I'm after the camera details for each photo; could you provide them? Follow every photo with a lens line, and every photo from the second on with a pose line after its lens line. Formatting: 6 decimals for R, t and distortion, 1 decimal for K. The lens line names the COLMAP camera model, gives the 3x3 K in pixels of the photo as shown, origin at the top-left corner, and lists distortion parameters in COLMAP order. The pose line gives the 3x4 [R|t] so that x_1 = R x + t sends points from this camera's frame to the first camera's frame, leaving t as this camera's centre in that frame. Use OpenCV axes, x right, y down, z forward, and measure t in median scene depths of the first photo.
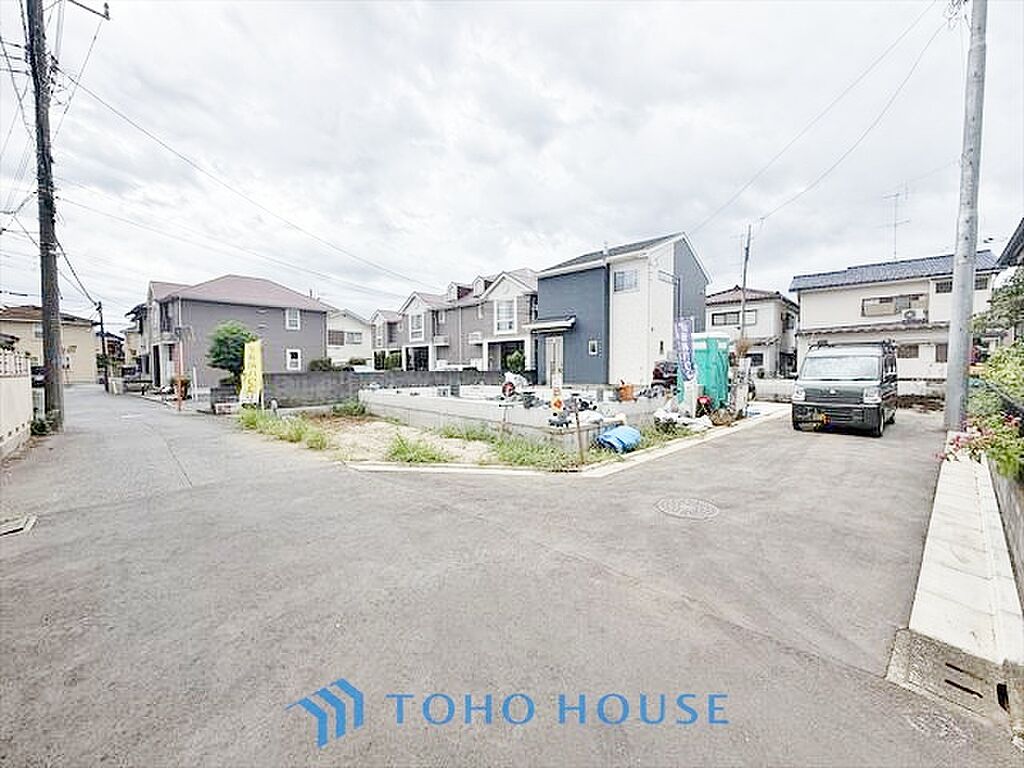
lens RADIAL K [[407.4, 0, 512.0], [0, 407.4, 384.0], [0, 0, 1]] dist [0.000499, 0.000010]
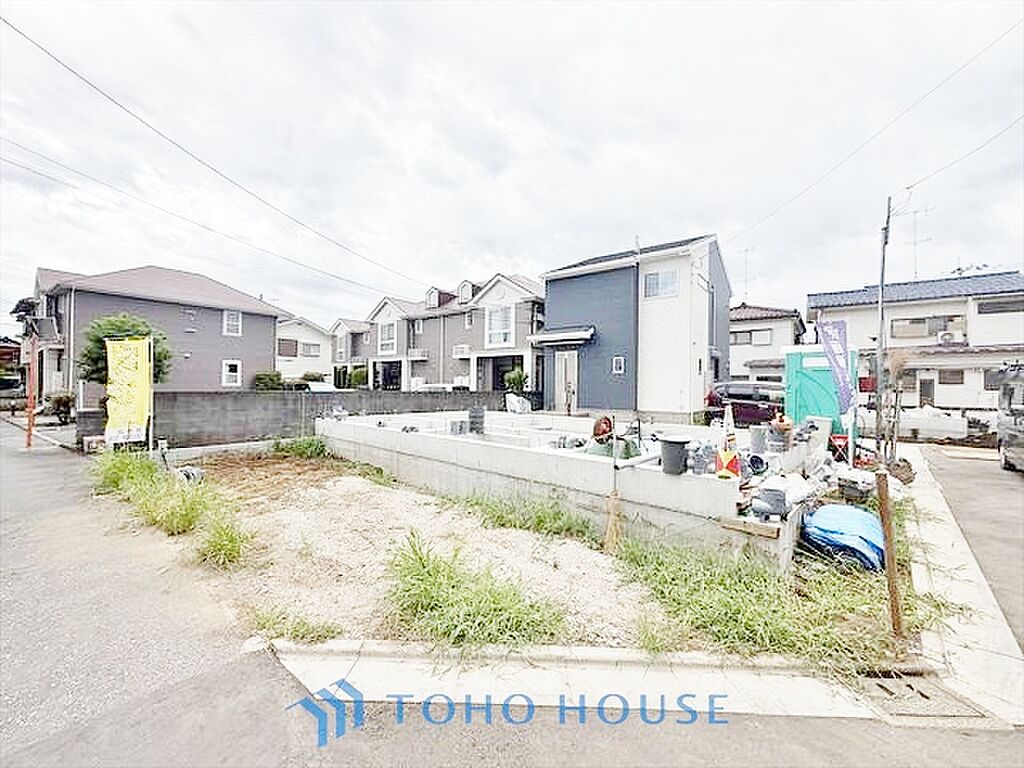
lens RADIAL K [[407.4, 0, 512.0], [0, 407.4, 384.0], [0, 0, 1]] dist [0.000499, 0.000010]
pose [[0.995515, 0.017597, 0.092948, -0.068282], [-0.013106, 0.998727, -0.048709, -0.007596], [-0.093686, 0.047273, 0.994479, 0.174077]]
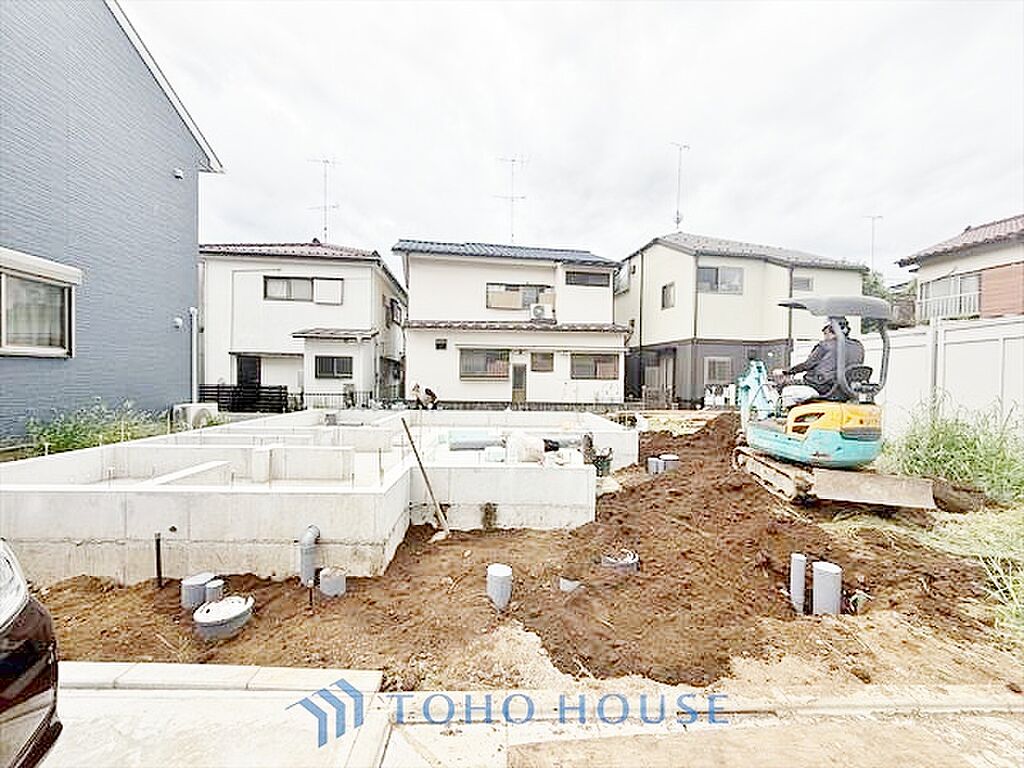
lens RADIAL K [[407.4, 0, 512.0], [0, 407.4, 384.0], [0, 0, 1]] dist [0.000499, 0.000010]
pose [[0.650221, 0.002069, 0.759742, 0.371918], [0.013168, 0.999815, -0.013993, -0.030763], [-0.759631, 0.019102, 0.650074, 0.527371]]
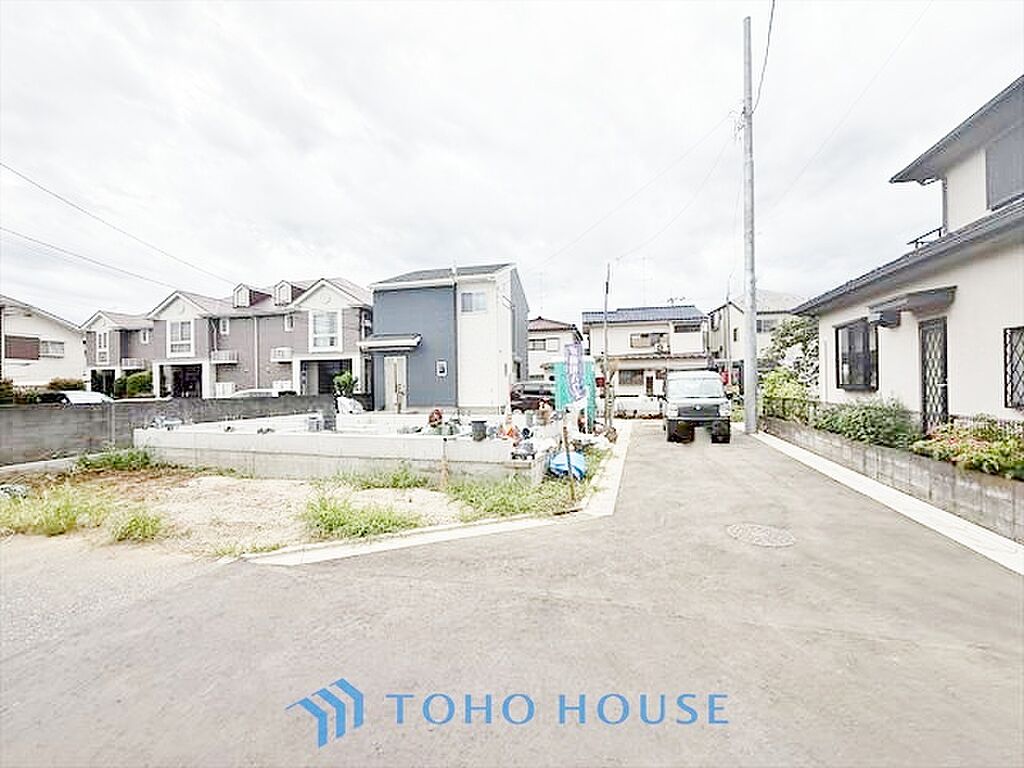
lens RADIAL K [[407.4, 0, 512.0], [0, 407.4, 384.0], [0, 0, 1]] dist [0.000499, 0.000010]
pose [[0.866782, -0.005302, 0.498660, -0.105218], [0.031482, 0.998531, -0.044107, -0.005686], [-0.497693, 0.053931, 0.865675, 0.081015]]
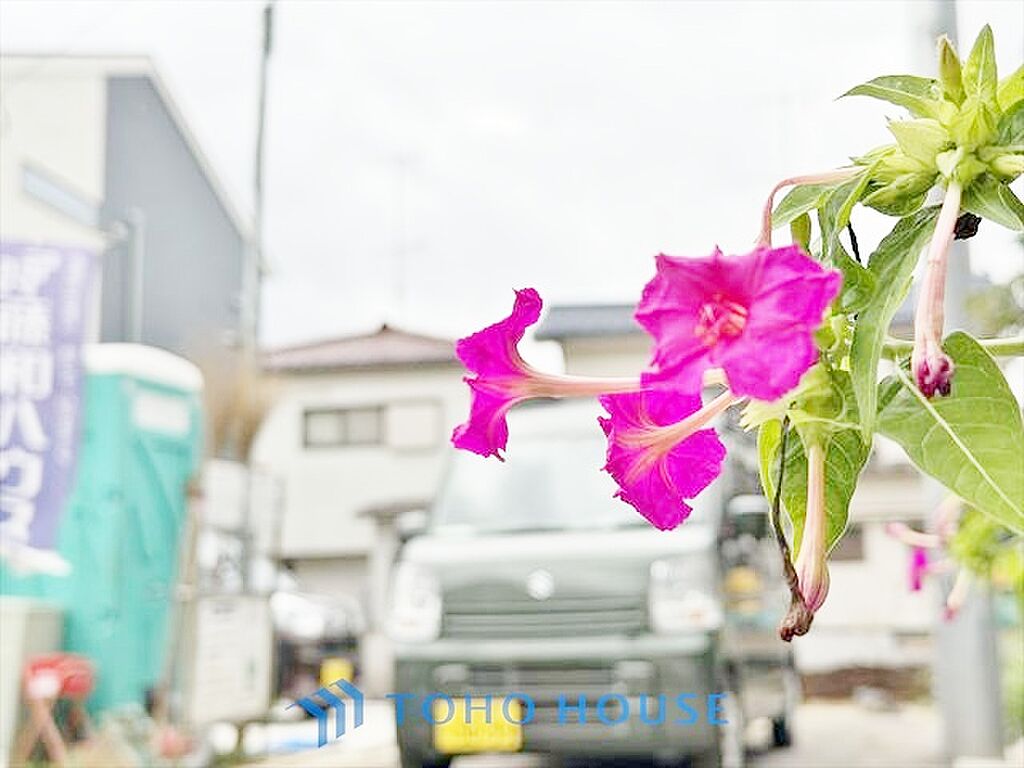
lens RADIAL K [[1431.5, 0, 512.0], [0, 1431.5, 384.0], [0, 0, 1]] dist [0.027831, 0.015832]
pose [[0.856228, 0.078013, 0.510673, 0.143052], [0.036424, 0.976955, -0.210315, 0.025315], [-0.515312, 0.198678, 0.833655, 0.140819]]
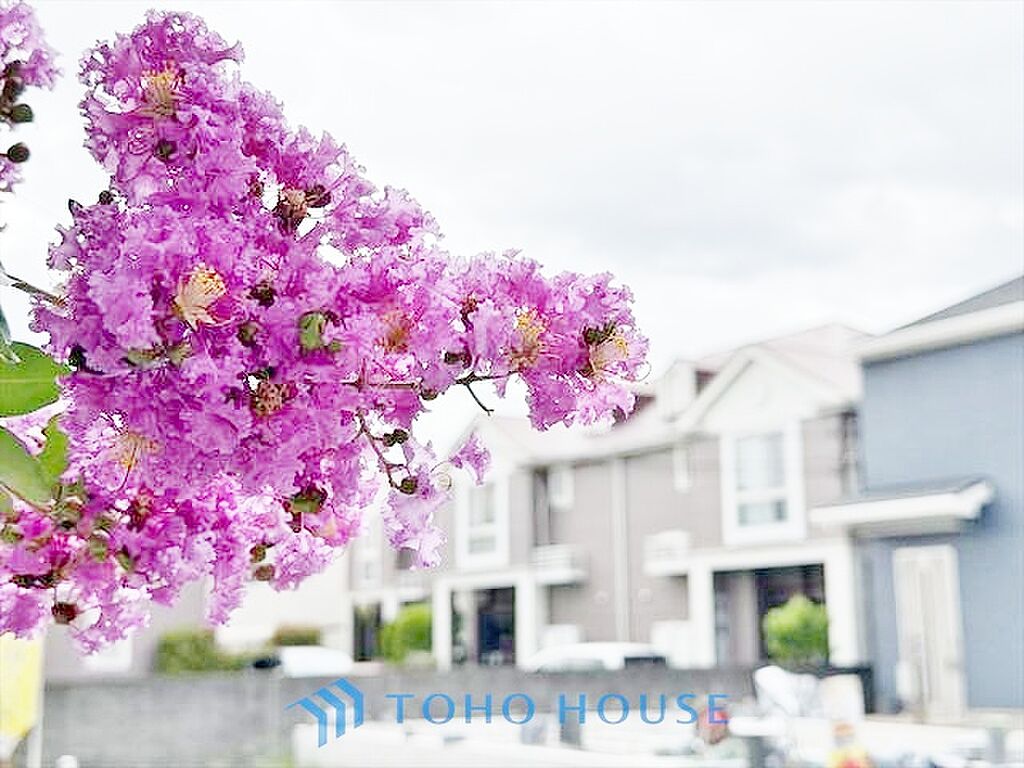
lens RADIAL K [[1476.7, 0, 512.0], [0, 1476.7, 384.0], [0, 0, 1]] dist [0.069535, 0.003112]
pose [[0.975565, -0.045159, -0.215019, 0.042978], [-0.002410, 0.976391, -0.215999, 0.001318], [0.219697, 0.211240, 0.952424, -0.108715]]
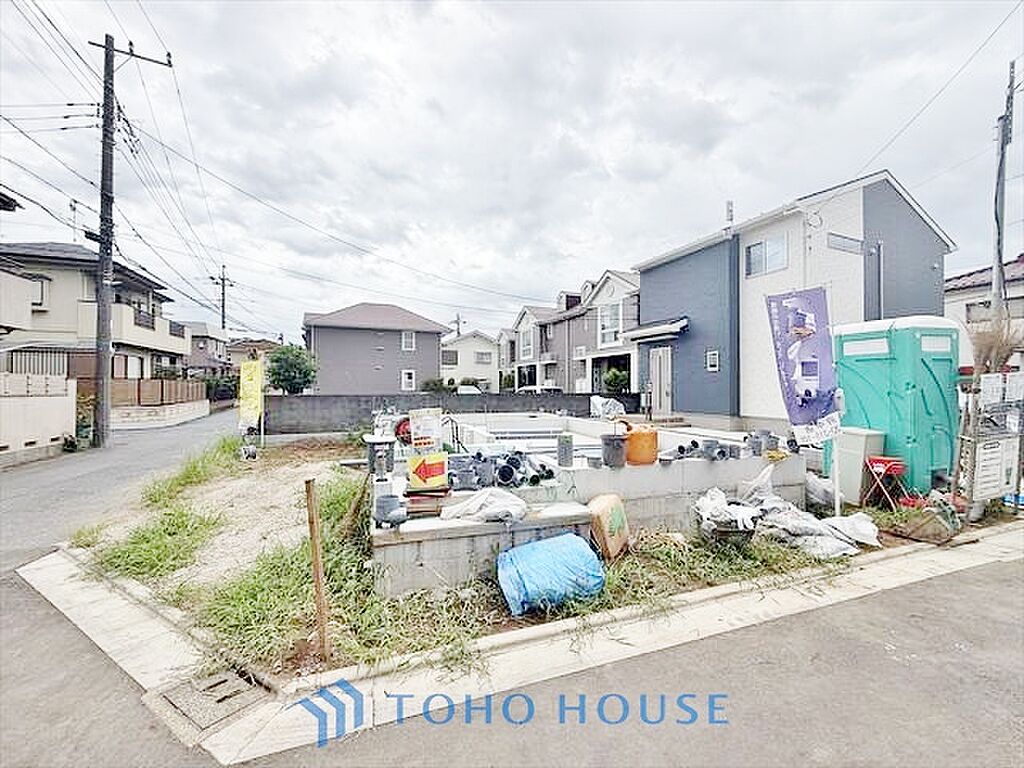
lens RADIAL K [[407.4, 0, 512.0], [0, 407.4, 384.0], [0, 0, 1]] dist [0.000499, 0.000010]
pose [[0.915595, 0.001065, -0.402101, 0.132405], [-0.020937, 0.998766, -0.045029, -0.010799], [0.401557, 0.049647, 0.914487, 0.199563]]
